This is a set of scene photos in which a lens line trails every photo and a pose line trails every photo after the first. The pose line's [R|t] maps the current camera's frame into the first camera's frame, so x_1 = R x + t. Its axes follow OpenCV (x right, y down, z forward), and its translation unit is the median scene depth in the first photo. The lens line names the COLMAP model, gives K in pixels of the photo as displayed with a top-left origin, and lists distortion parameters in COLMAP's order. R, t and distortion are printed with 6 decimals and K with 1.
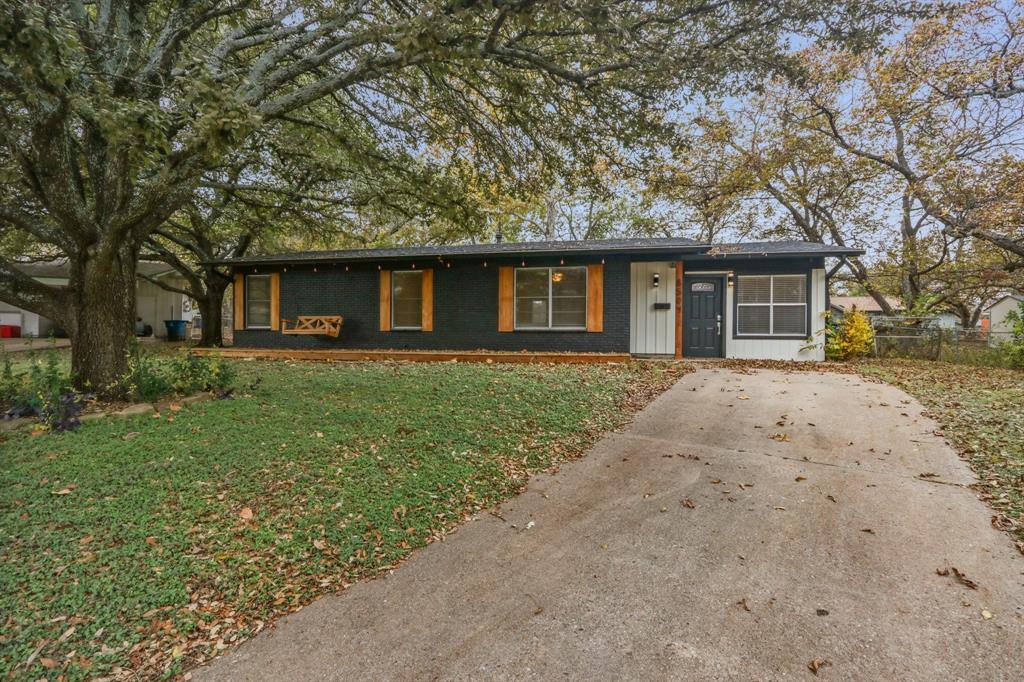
lens RADIAL K [[478.8, 0, 512.0], [0, 478.8, 341.0], [0, 0, 1]] dist [-0.013366, 0.000132]
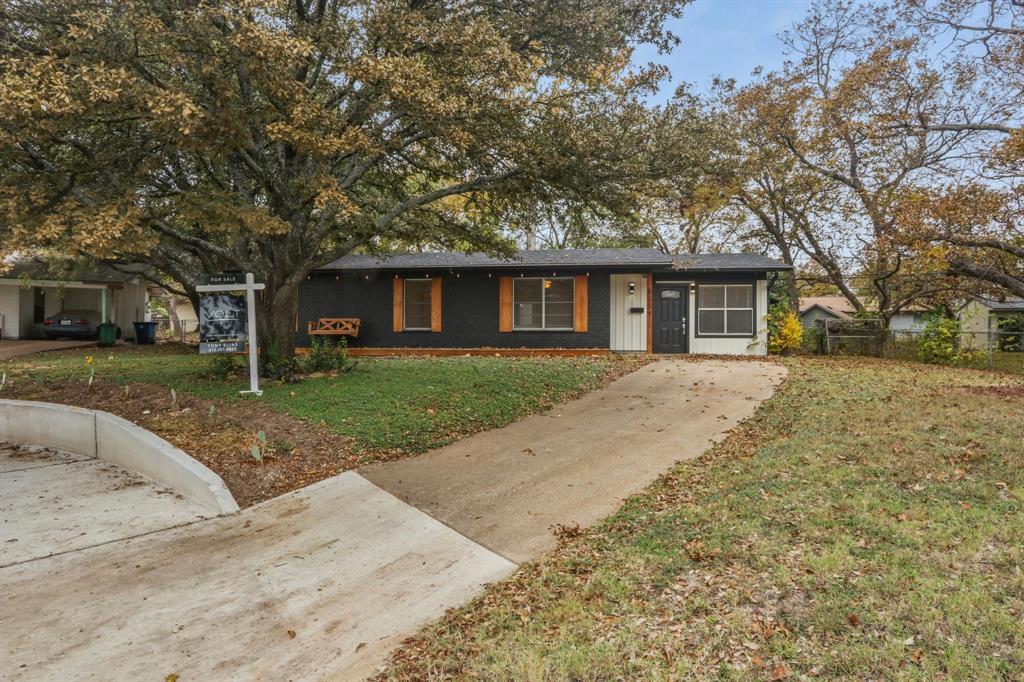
lens RADIAL K [[601.9, 0, 512.0], [0, 601.9, 341.0], [0, 0, 1]] dist [-0.002807, -0.000281]
pose [[0.997601, -0.002356, 0.069189, -0.101312], [0.003152, 0.999930, -0.011393, 0.020123], [-0.069157, 0.011584, 0.997539, -0.480246]]
